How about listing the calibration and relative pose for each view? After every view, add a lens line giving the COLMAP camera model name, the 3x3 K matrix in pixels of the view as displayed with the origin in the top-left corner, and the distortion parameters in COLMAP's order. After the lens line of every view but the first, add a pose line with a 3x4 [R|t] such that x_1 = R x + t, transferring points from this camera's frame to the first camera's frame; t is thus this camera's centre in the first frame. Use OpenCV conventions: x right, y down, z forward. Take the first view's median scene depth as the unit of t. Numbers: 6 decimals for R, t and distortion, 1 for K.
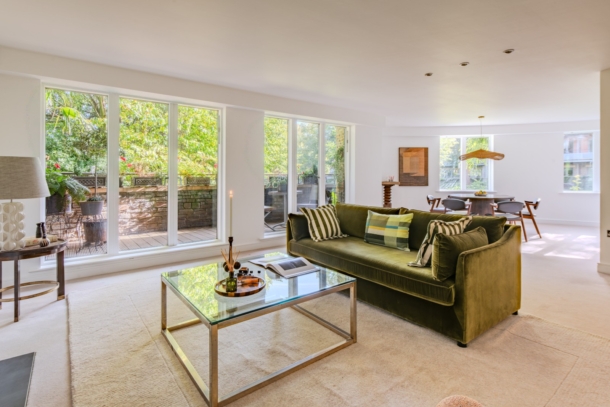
lens RADIAL K [[306.6, 0, 305.8], [0, 306.6, 178.2], [0, 0, 1]] dist [0.000401, 0.000100]
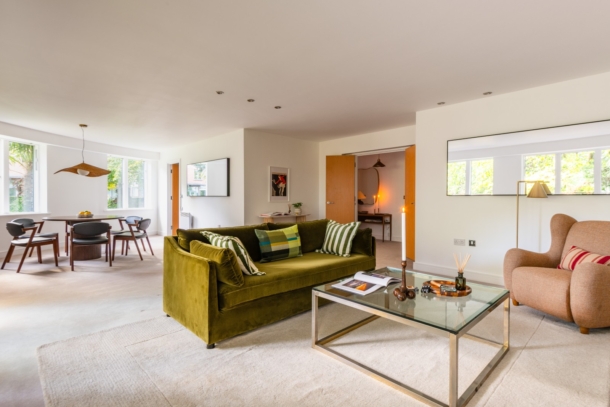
lens RADIAL K [[312.1, 0, 305.0], [0, 312.1, 203.5], [0, 0, 1]] dist [-0.000150, -0.000033]
pose [[-0.101834, -0.014130, 0.994701, -0.830005], [-0.002031, 0.999900, 0.013996, 0.013844], [-0.994799, -0.000595, -0.101852, 1.043827]]
